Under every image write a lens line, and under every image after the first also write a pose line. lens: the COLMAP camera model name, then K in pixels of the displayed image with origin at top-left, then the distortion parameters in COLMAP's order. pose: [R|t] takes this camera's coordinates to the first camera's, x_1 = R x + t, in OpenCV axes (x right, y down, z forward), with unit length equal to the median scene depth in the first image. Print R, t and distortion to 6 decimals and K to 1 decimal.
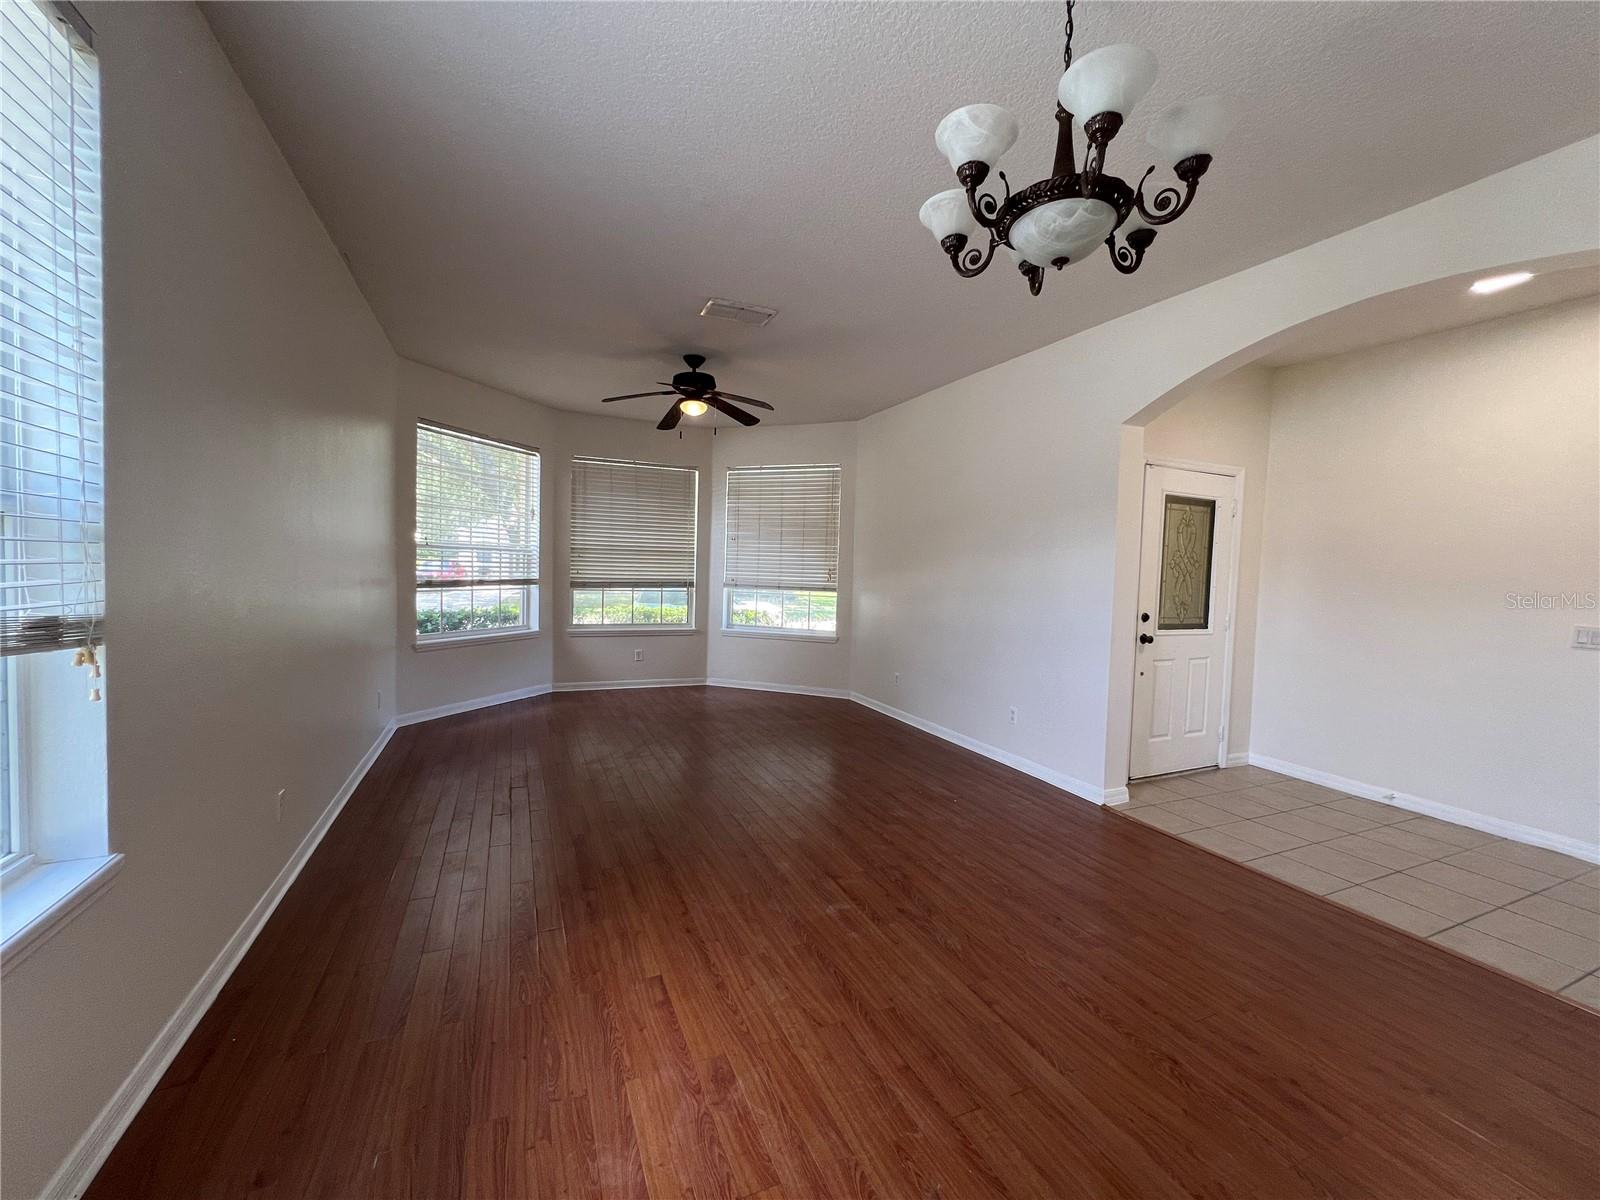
lens RADIAL K [[641.3, 0, 799.6], [0, 641.3, 596.4], [0, 0, 1]] dist [-0.000217, -0.000096]
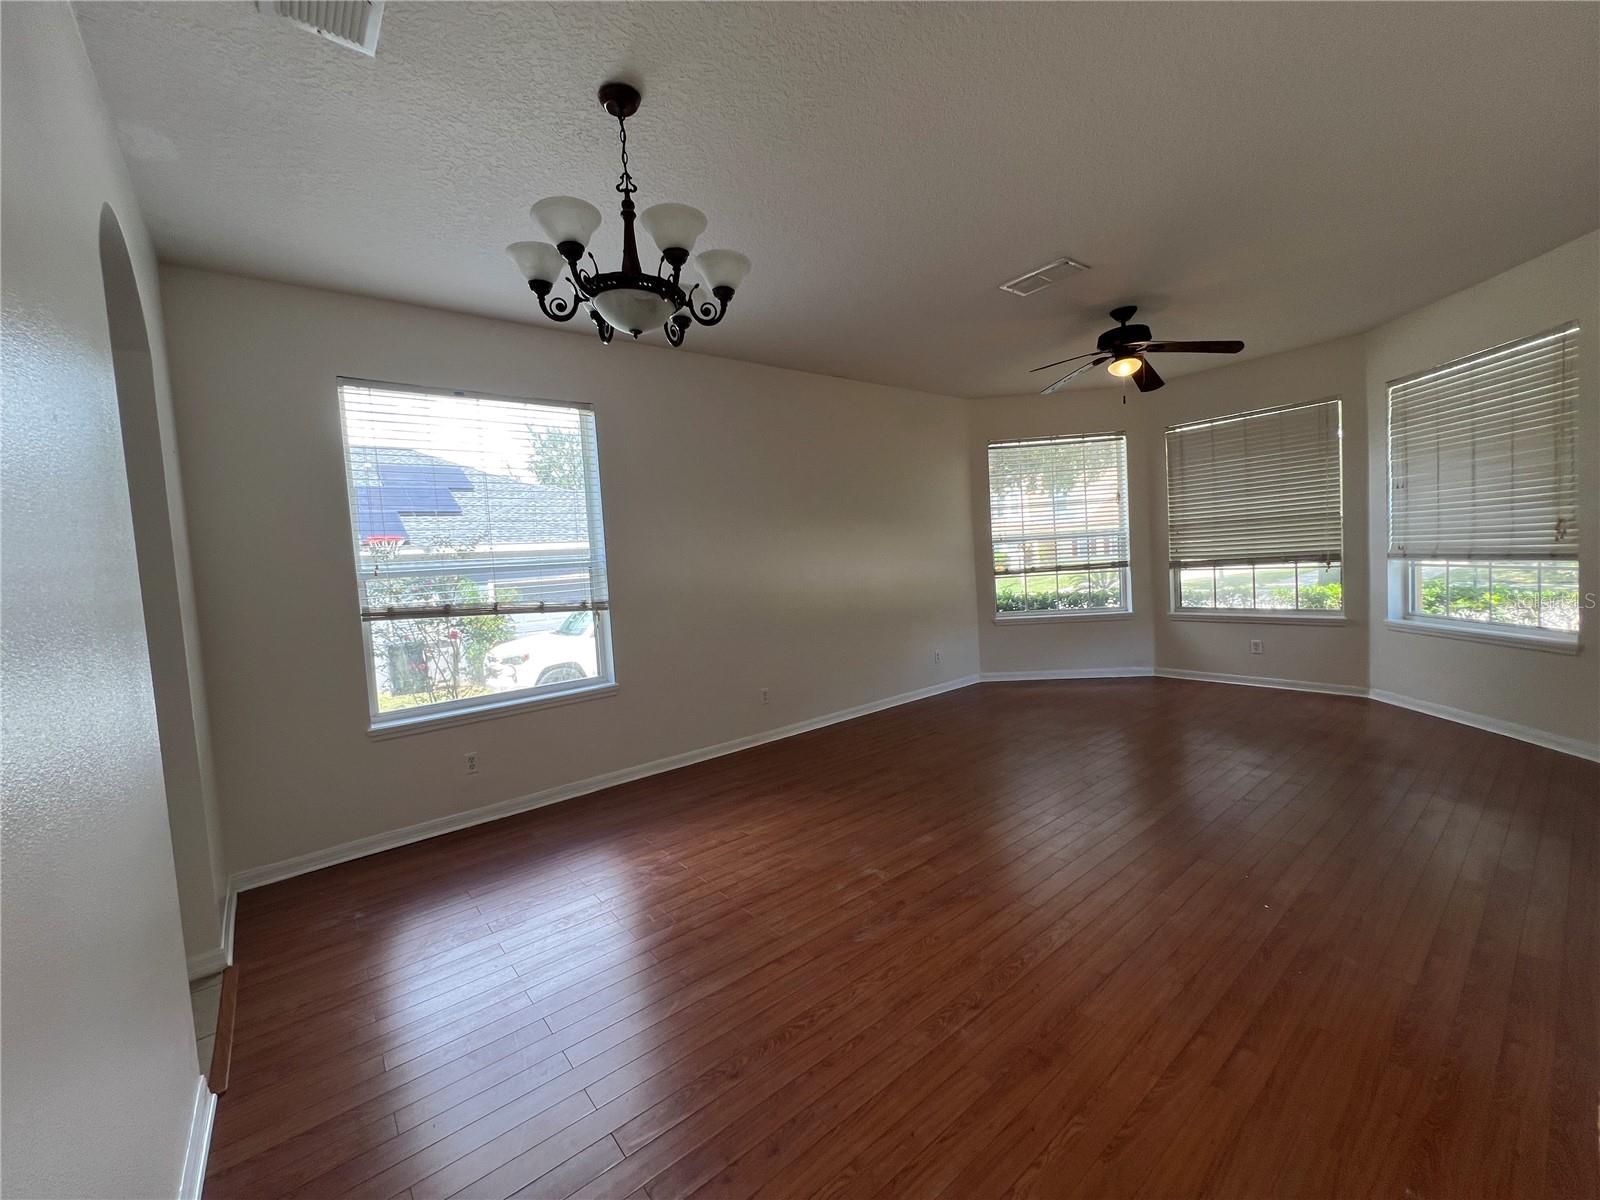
lens RADIAL K [[641.3, 0, 799.6], [0, 641.3, 596.4], [0, 0, 1]] dist [-0.000217, -0.000096]
pose [[0.253342, 0.010521, -0.967319, 0.449225], [0.025463, 0.999522, 0.017540, -0.002932], [0.967042, -0.029075, 0.252953, 0.255707]]
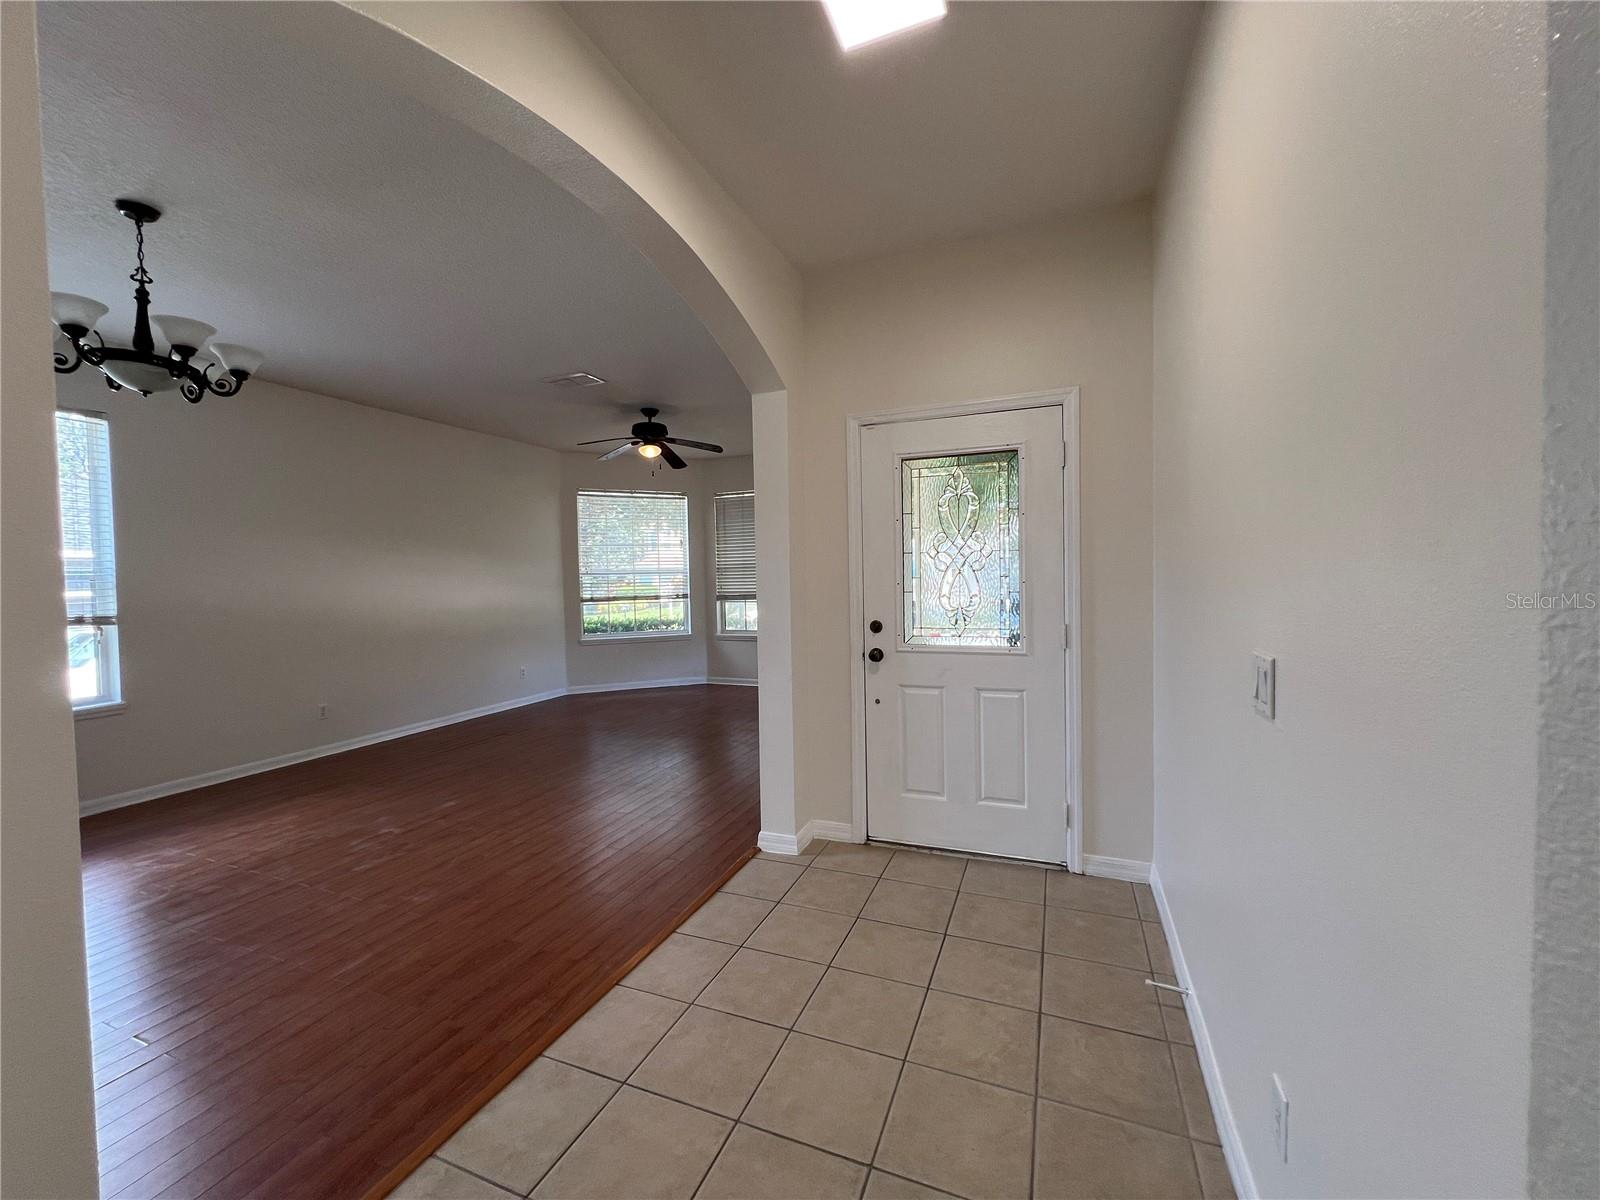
lens RADIAL K [[641.3, 0, 799.6], [0, 641.3, 596.4], [0, 0, 1]] dist [-0.000217, -0.000096]
pose [[0.692196, -0.022019, -0.721374, 0.696372], [0.008145, 0.999709, -0.022700, 0.009247], [0.721664, 0.009837, 0.692174, 0.281453]]
